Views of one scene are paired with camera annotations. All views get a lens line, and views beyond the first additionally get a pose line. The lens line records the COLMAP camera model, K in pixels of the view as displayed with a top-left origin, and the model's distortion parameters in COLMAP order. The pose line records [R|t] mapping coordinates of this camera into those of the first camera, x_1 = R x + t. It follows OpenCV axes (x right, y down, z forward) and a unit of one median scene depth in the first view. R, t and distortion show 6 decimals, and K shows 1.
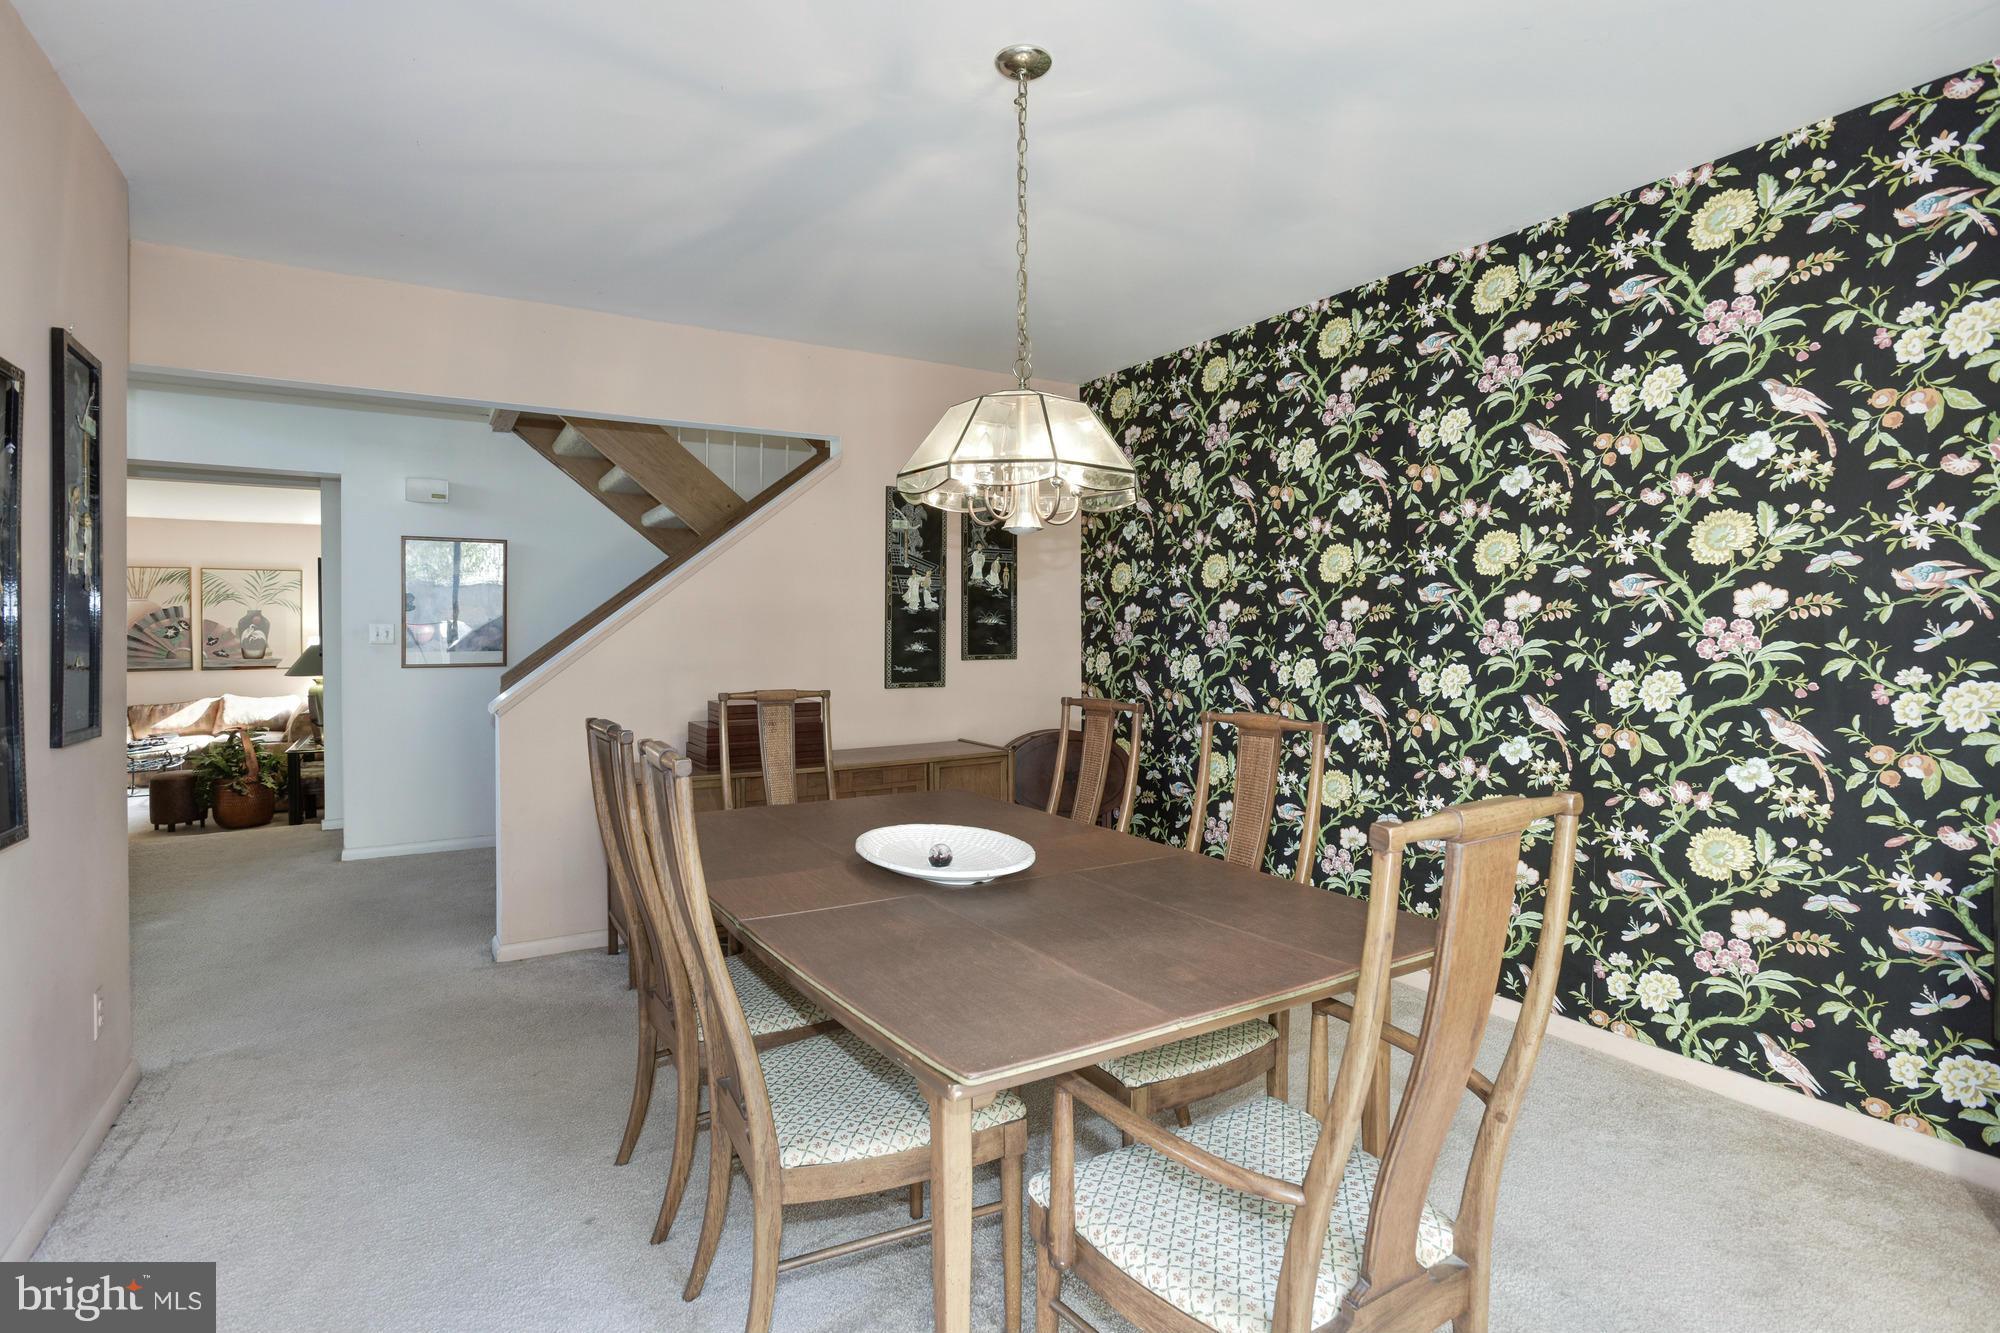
lens RADIAL K [[983.0, 0, 1013.8], [0, 983.0, 647.4], [0, 0, 1]] dist [-0.033109, 0.007255]
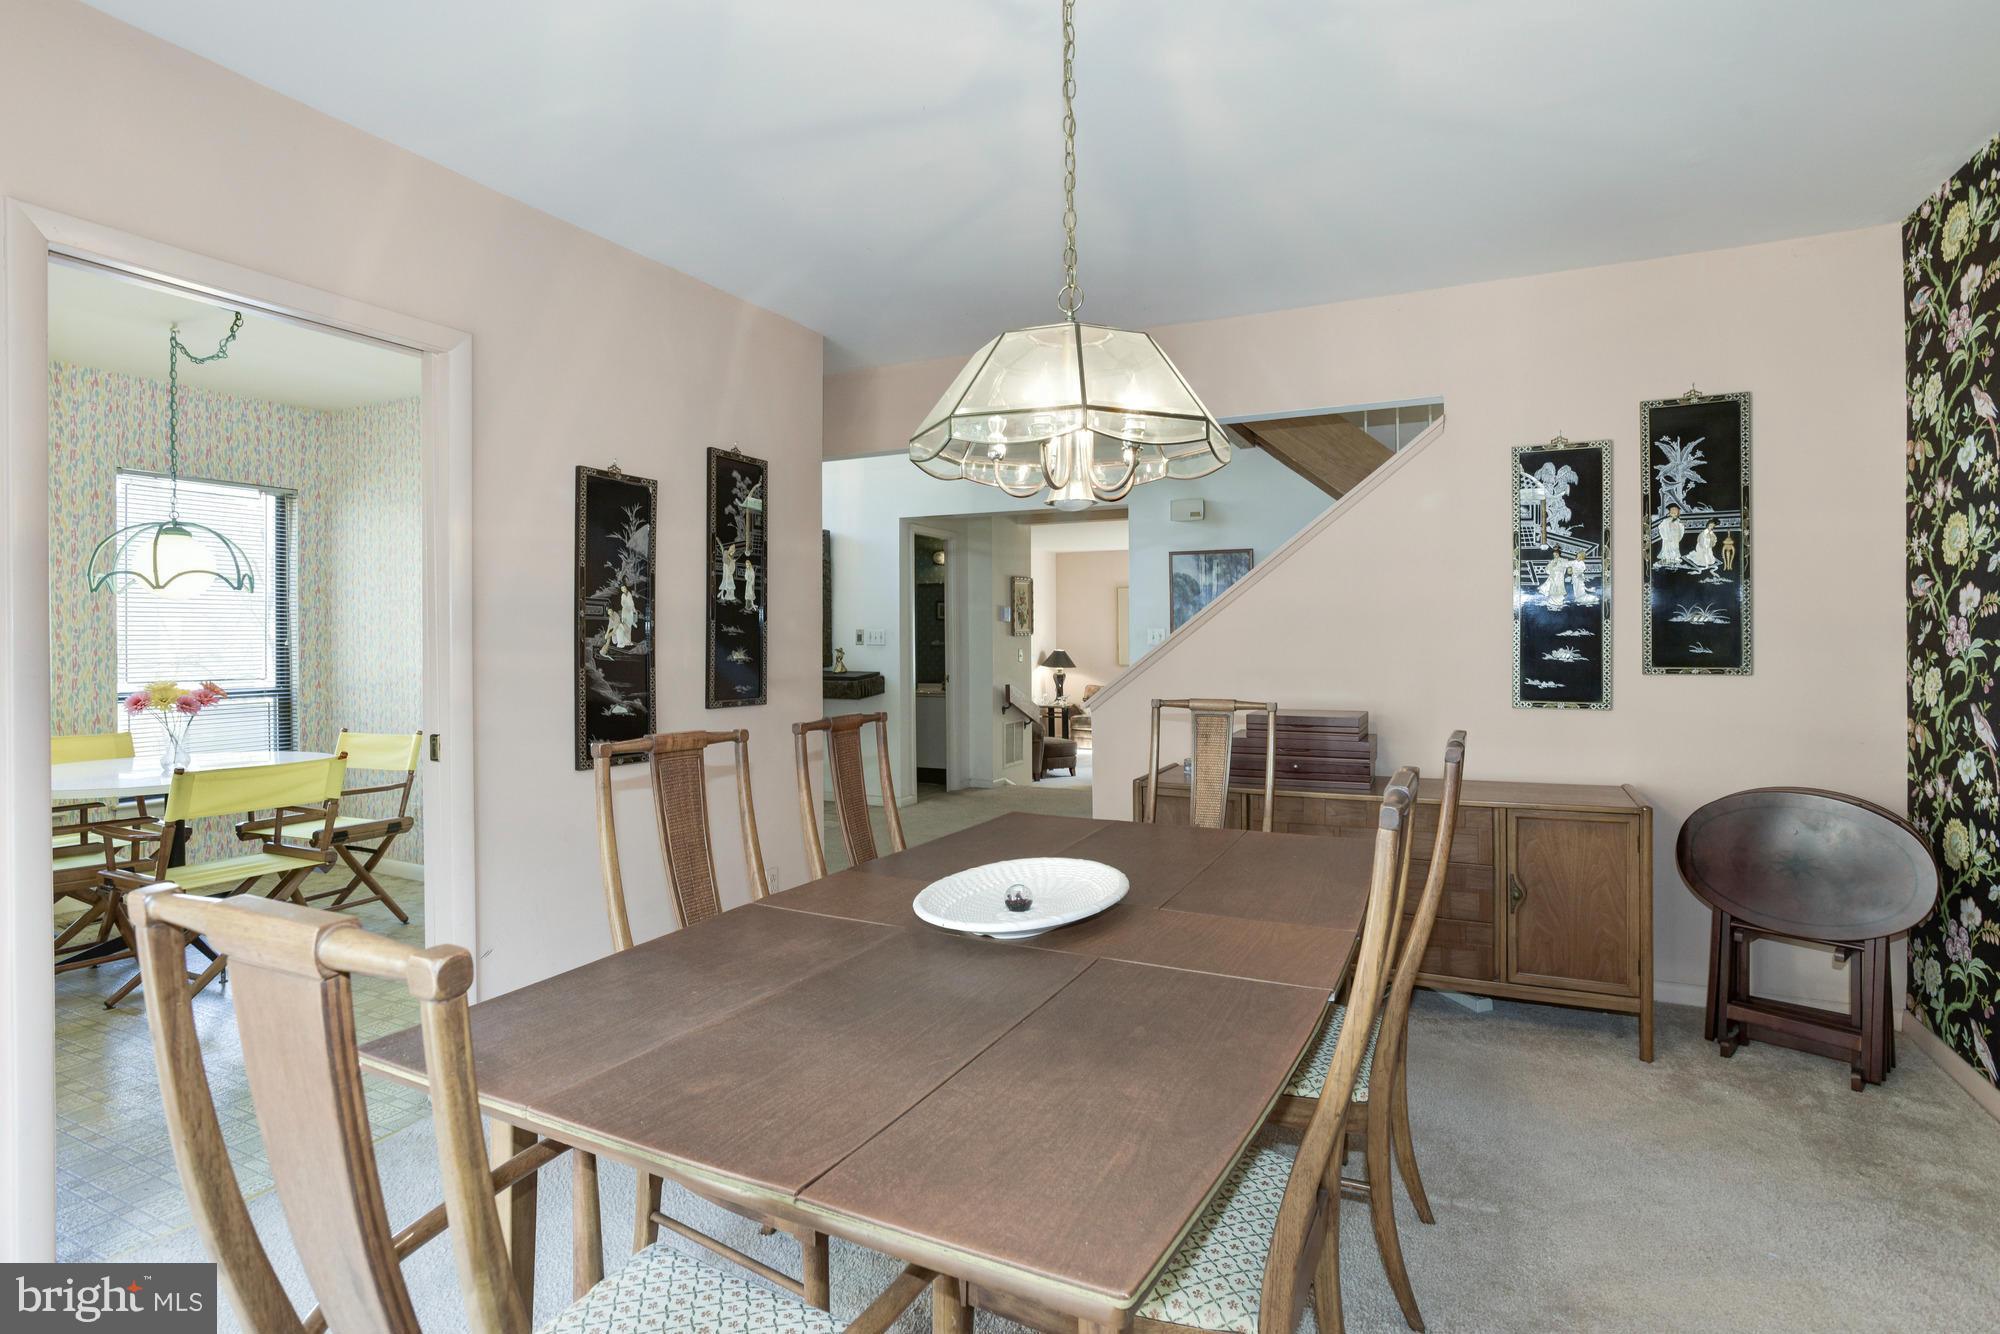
lens RADIAL K [[983.0, 0, 1031.4], [0, 983.0, 644.2], [0, 0, 1]] dist [-0.033109, 0.007255]
pose [[0.538458, 0.004338, -0.842641, 0.289347], [-0.010464, 0.999944, -0.001538, -0.003029], [0.842588, 0.009646, 0.538473, 0.244948]]
